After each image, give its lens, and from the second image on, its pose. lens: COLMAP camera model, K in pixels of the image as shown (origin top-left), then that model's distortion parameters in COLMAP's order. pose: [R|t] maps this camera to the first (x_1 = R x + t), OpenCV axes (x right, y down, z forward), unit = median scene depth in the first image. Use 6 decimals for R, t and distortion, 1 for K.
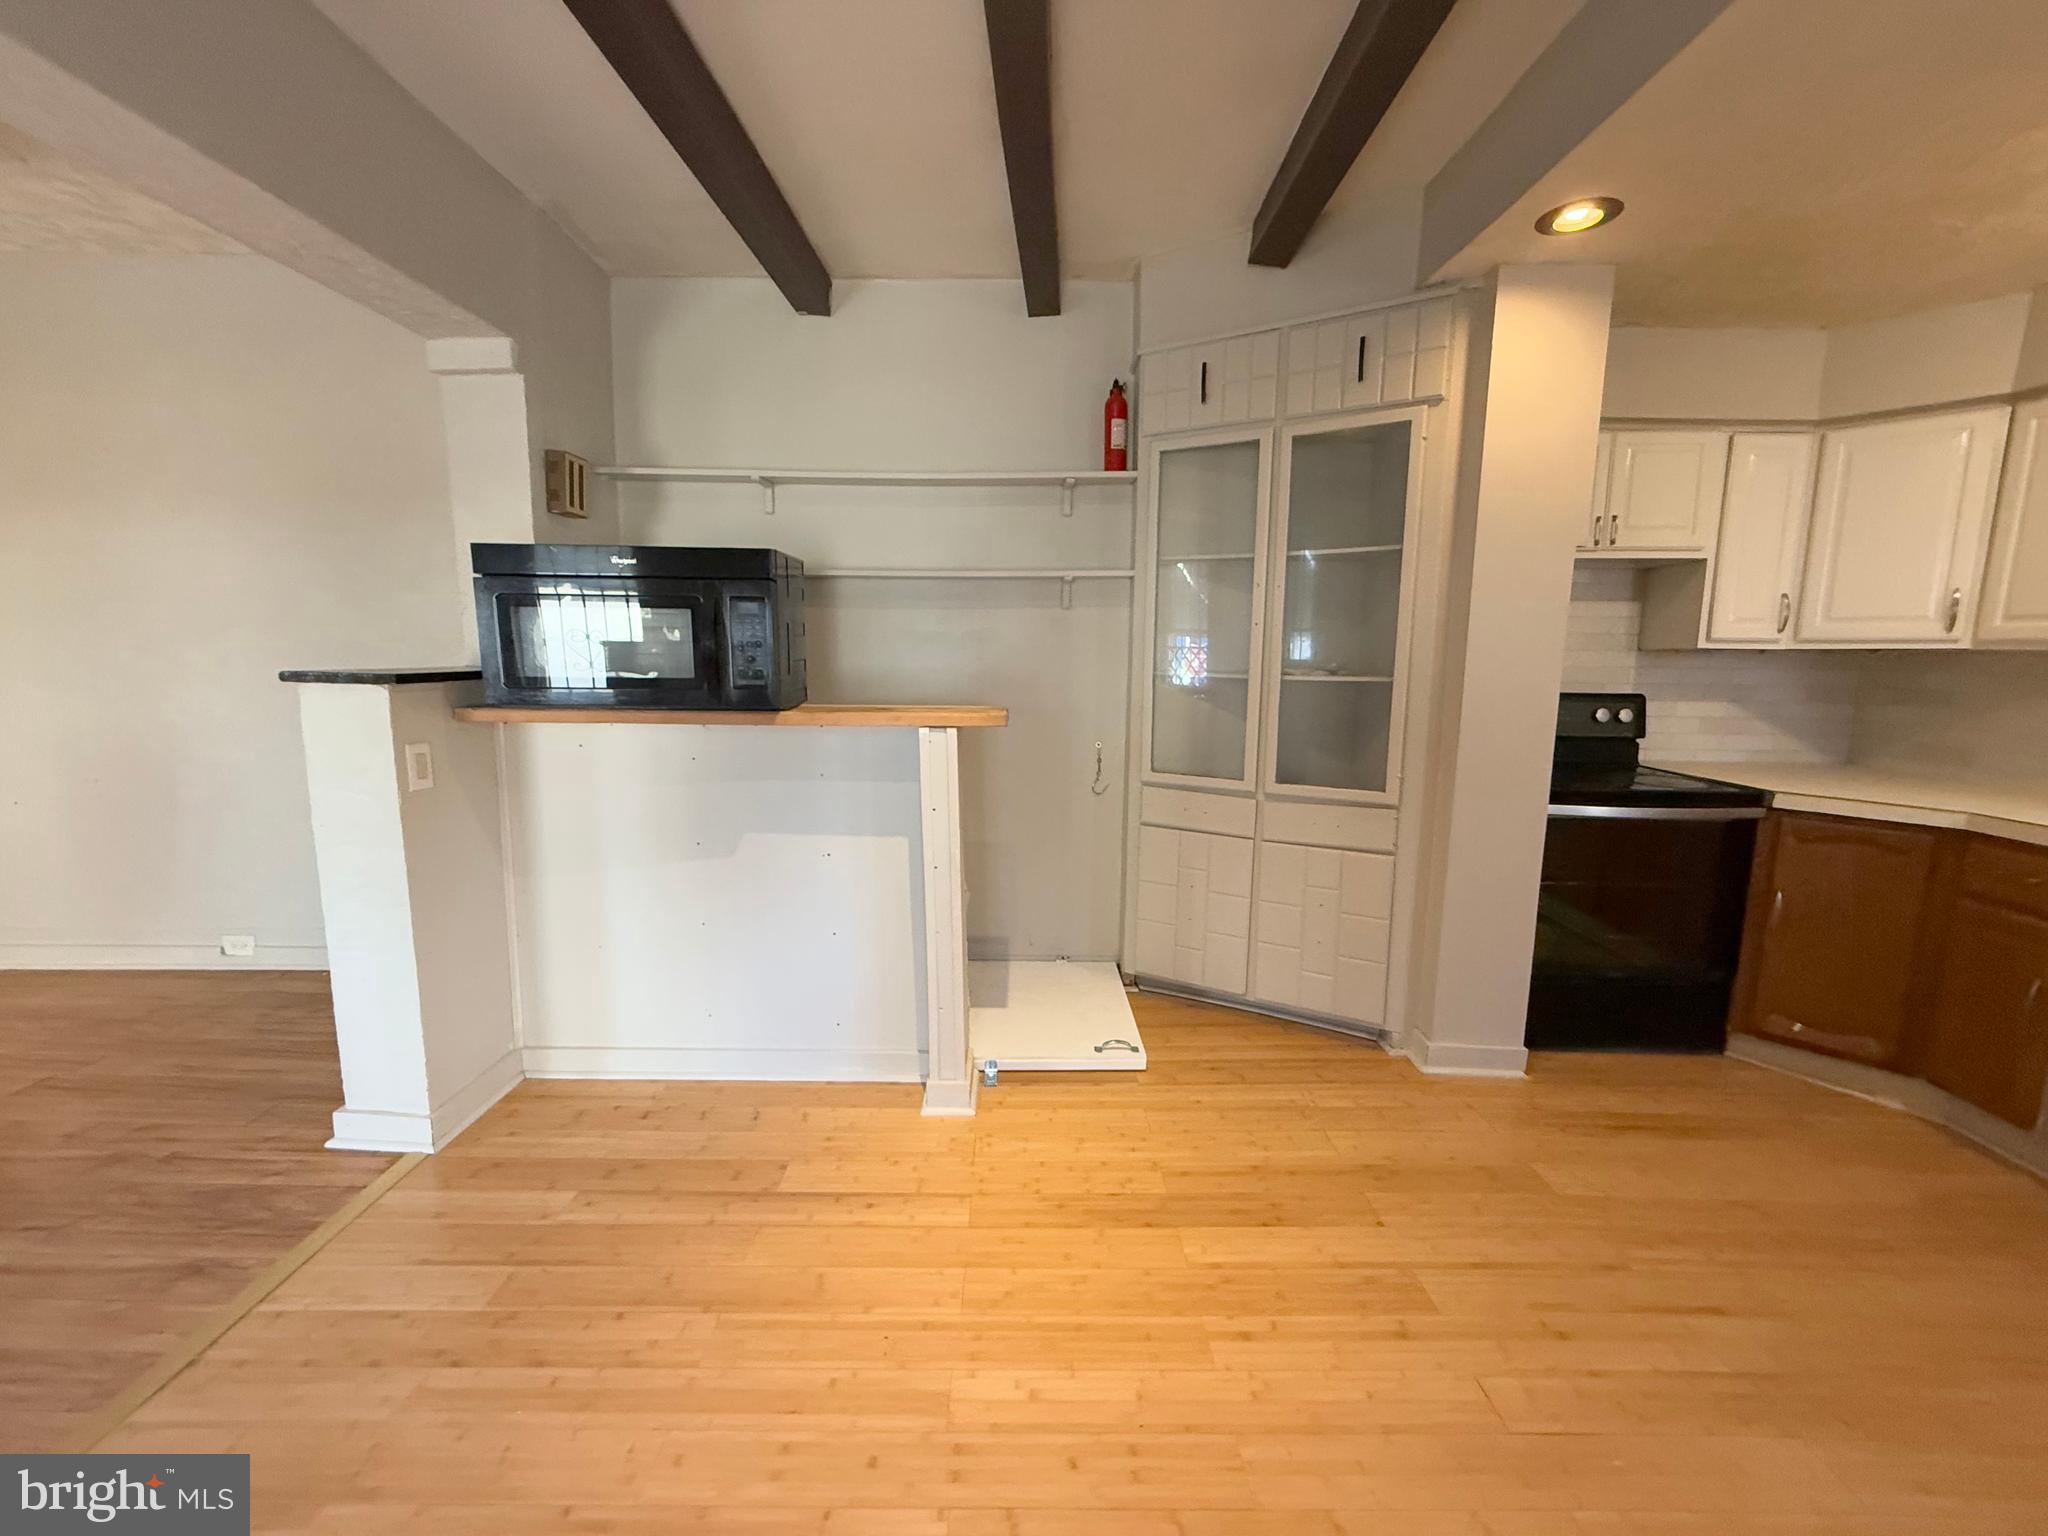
lens RADIAL K [[815.5, 0, 1017.2], [0, 815.5, 766.4], [0, 0, 1]] dist [0.000059, -0.000039]
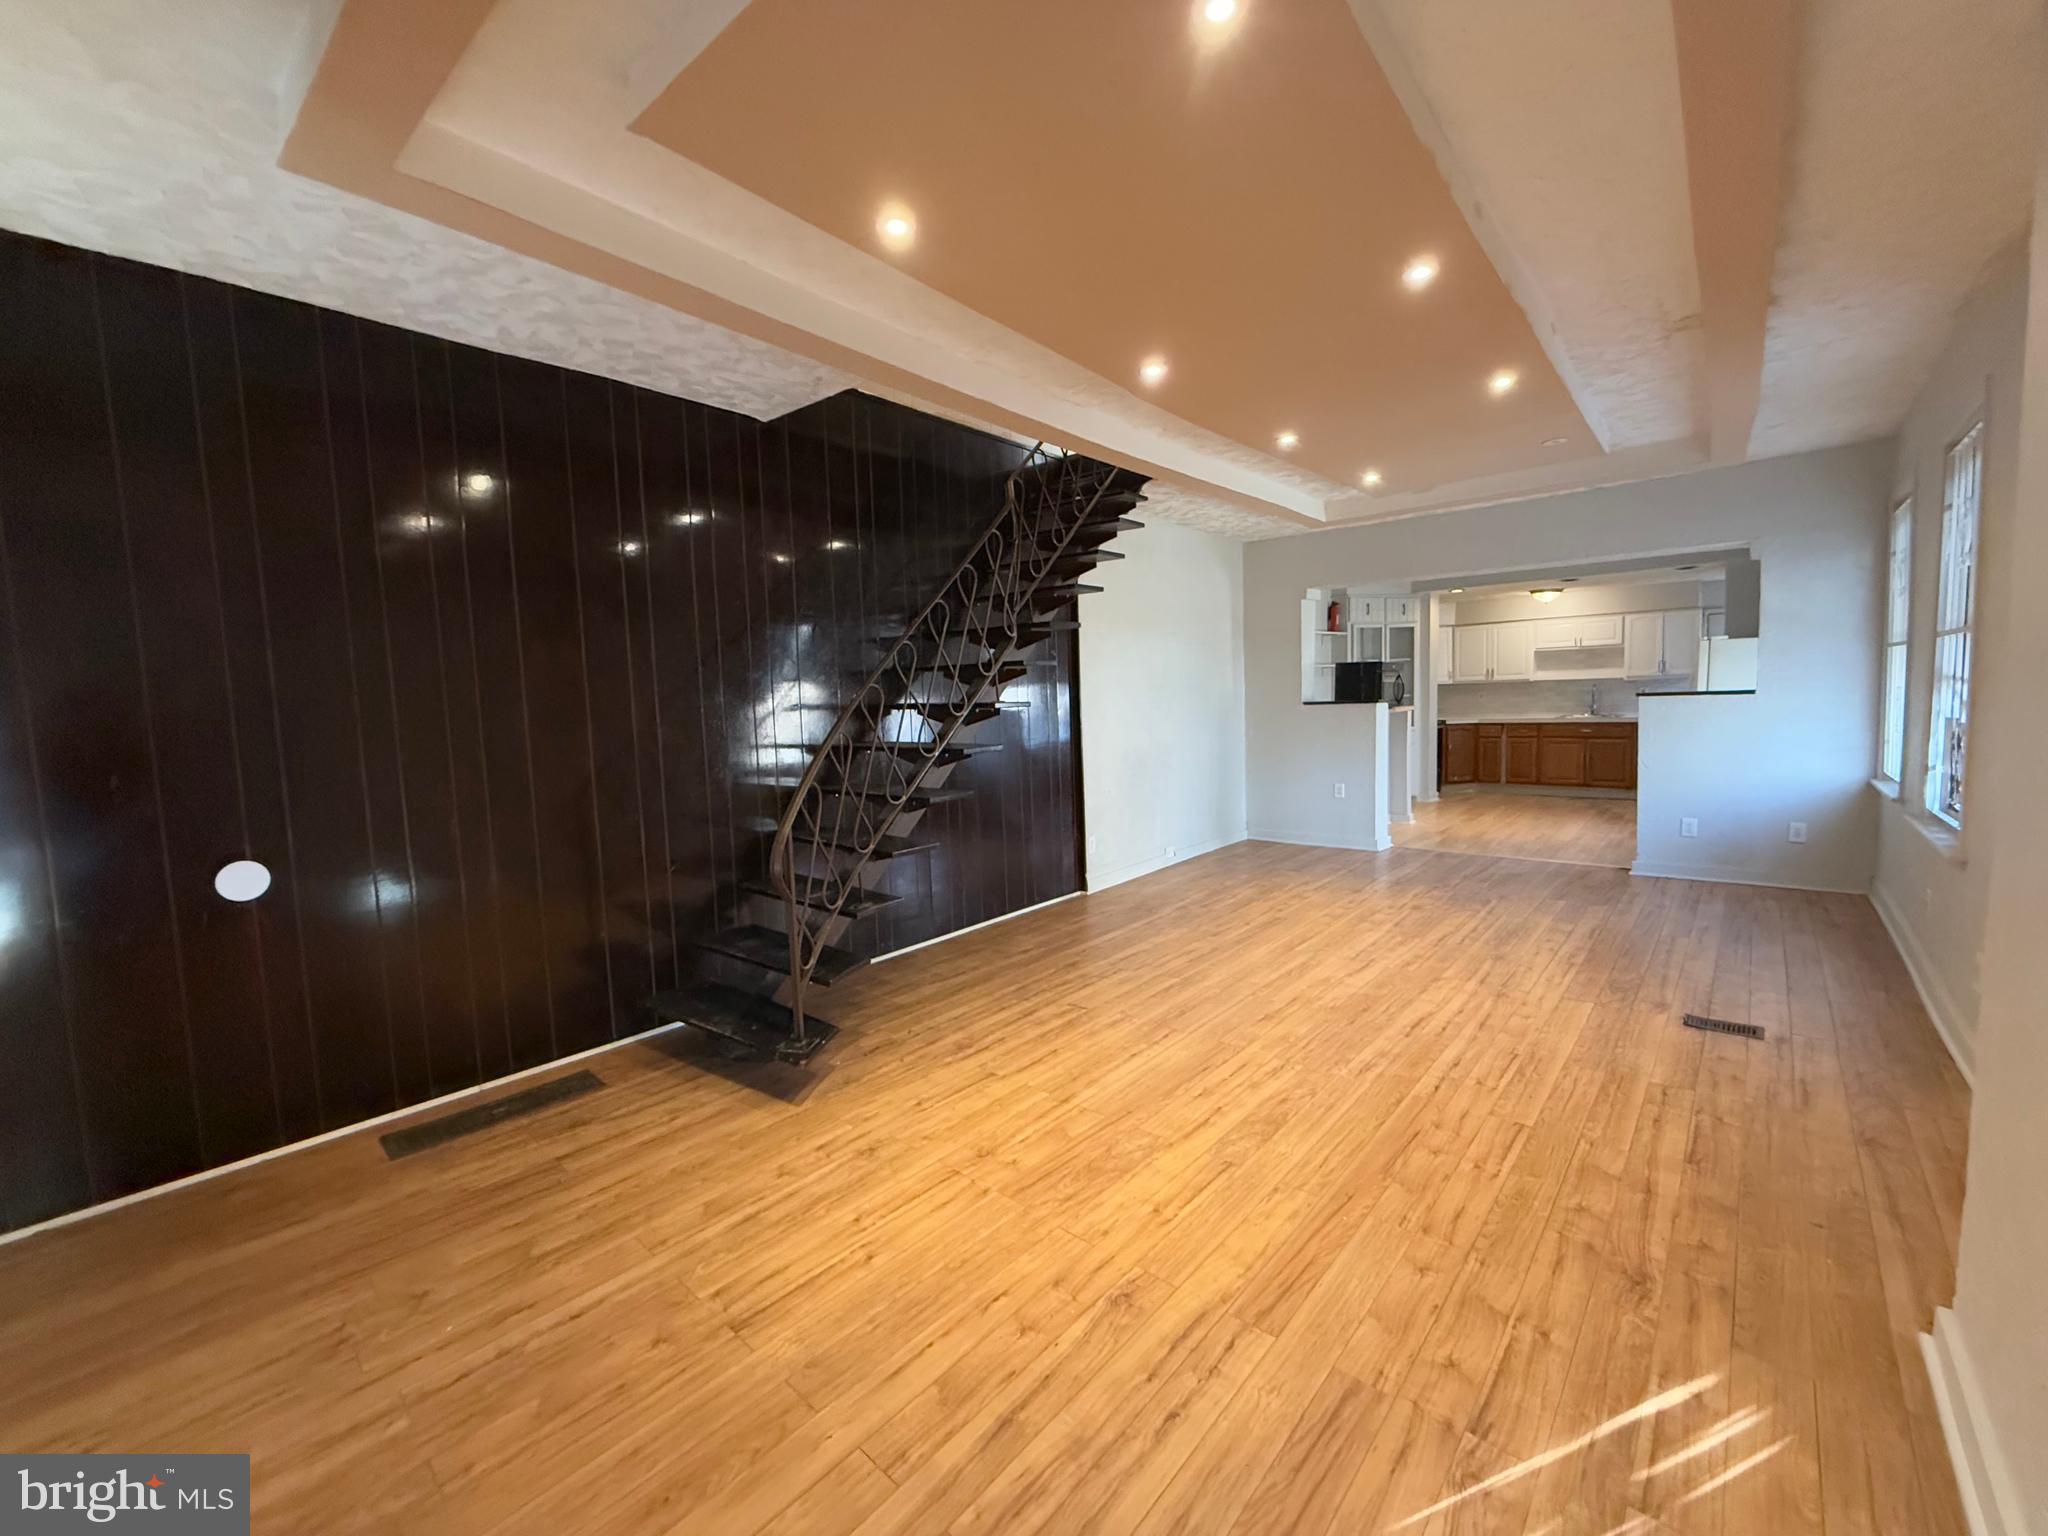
lens RADIAL K [[820.6, 0, 1021.9], [0, 820.6, 766.0], [0, 0, 1]] dist [0.009604, 0.000104]
pose [[0.657024, -0.095131, 0.747844, -3.750831], [0.148904, 0.988839, -0.005034, -0.037684], [-0.739018, 0.114664, 0.663856, -0.122574]]
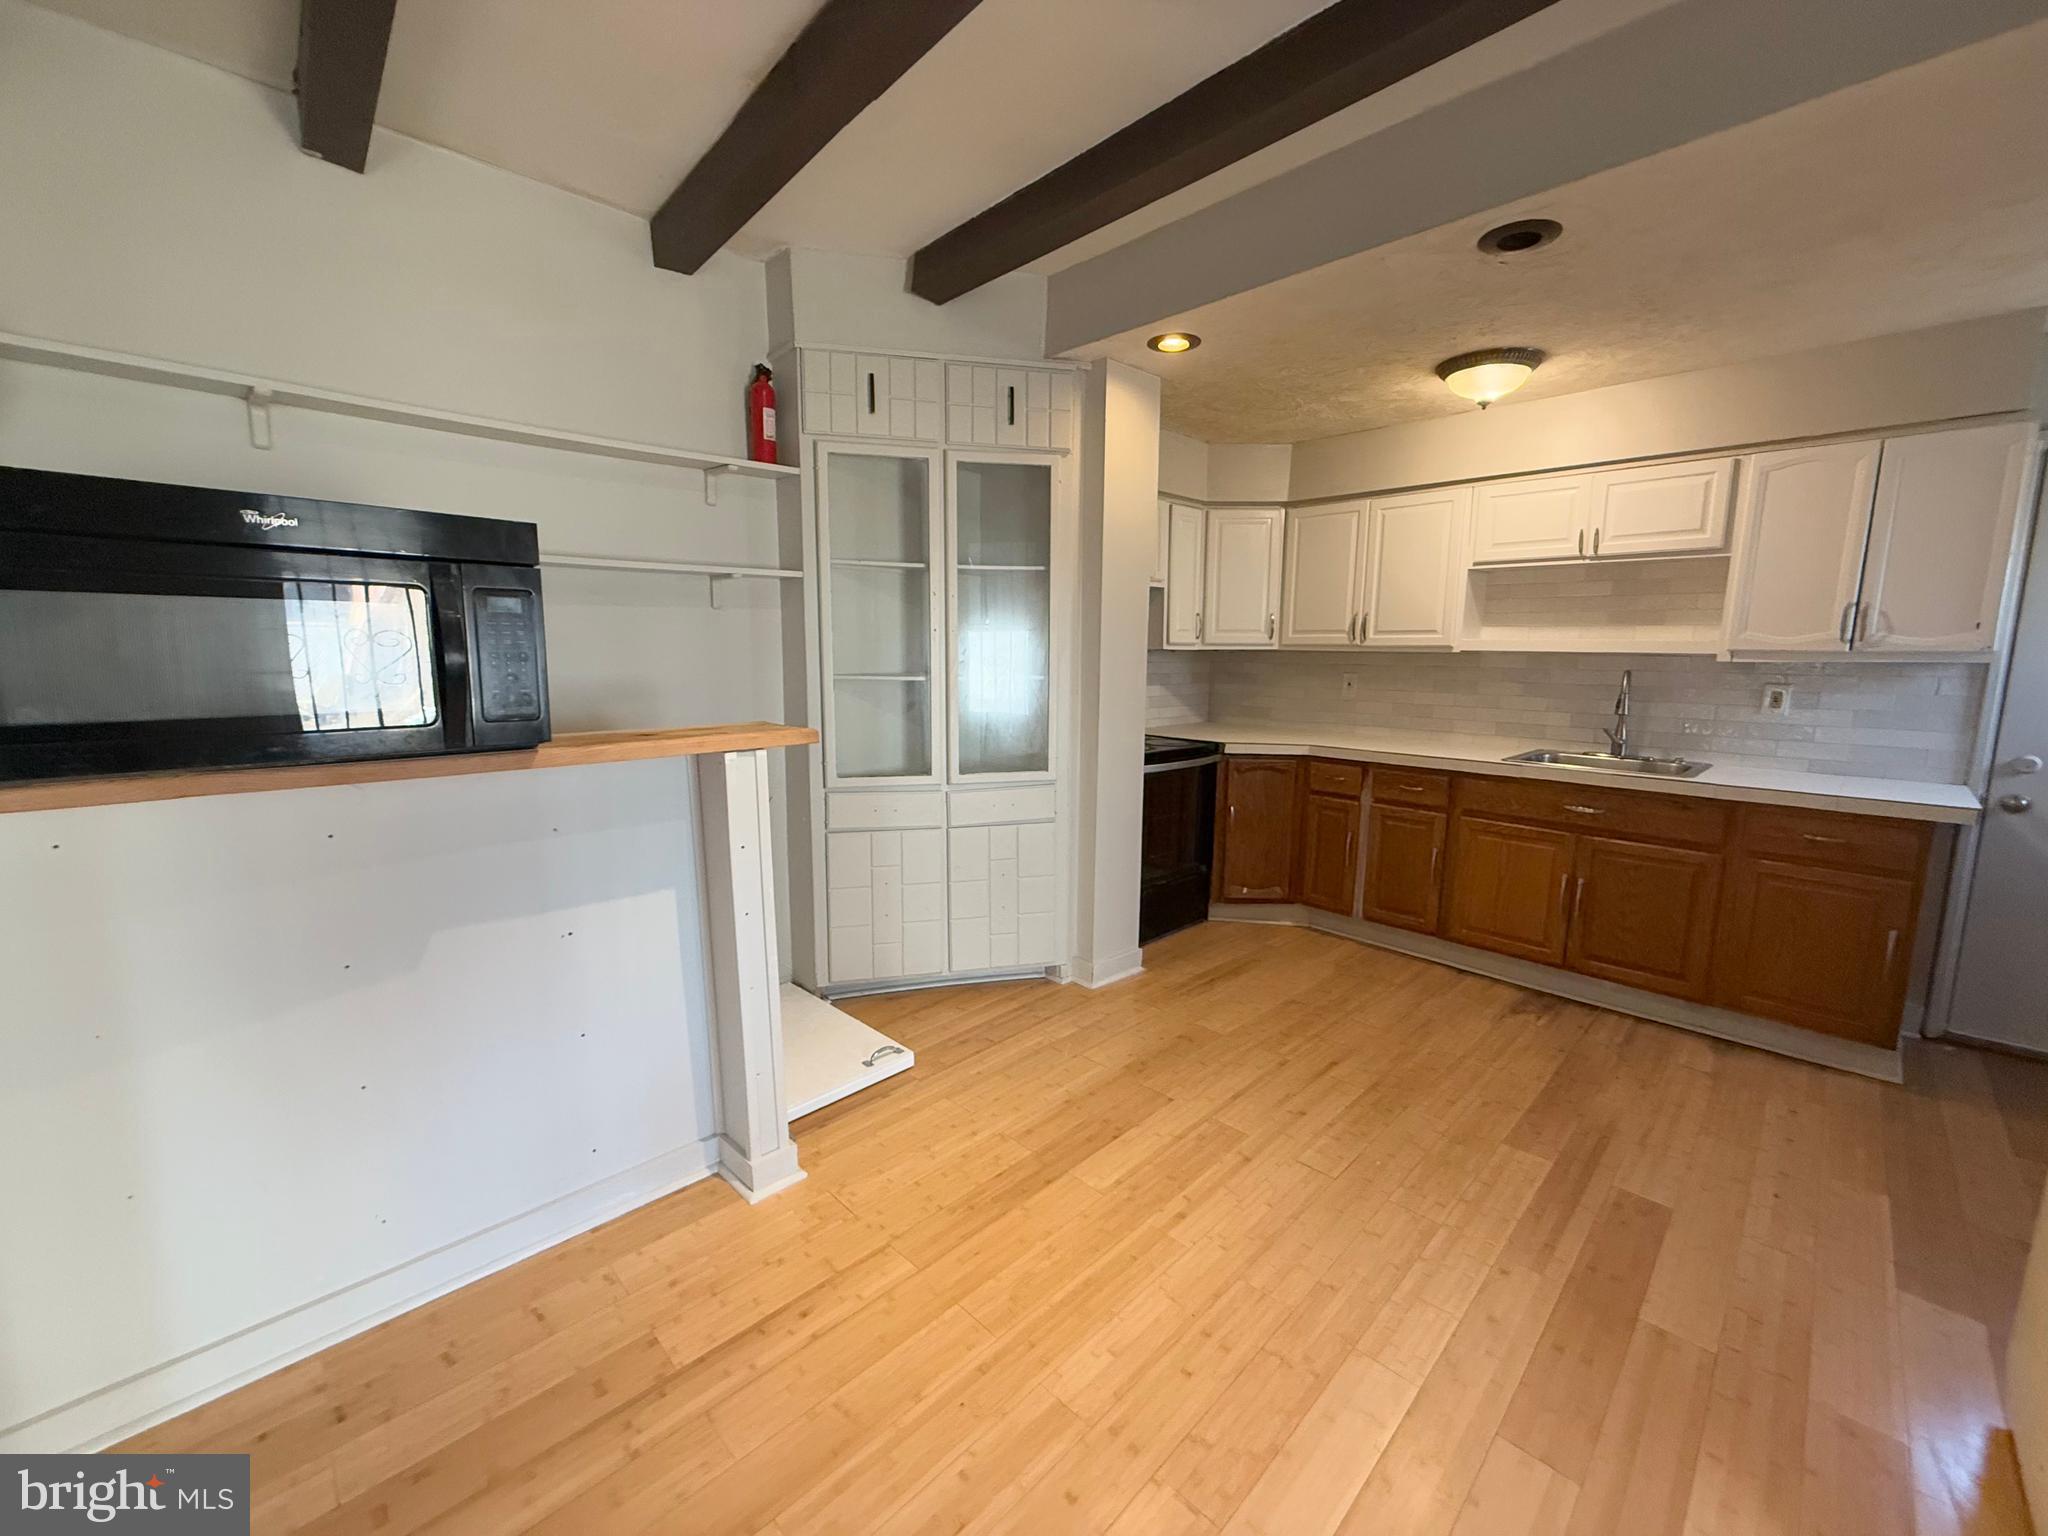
lens RADIAL K [[815.5, 0, 1017.2], [0, 815.5, 766.4], [0, 0, 1]] dist [0.000059, -0.000039]
pose [[0.714551, -0.104978, 0.691662, -0.458813], [0.099225, 0.993890, 0.048340, -0.041853], [-0.692511, 0.034089, 0.720602, 0.175086]]
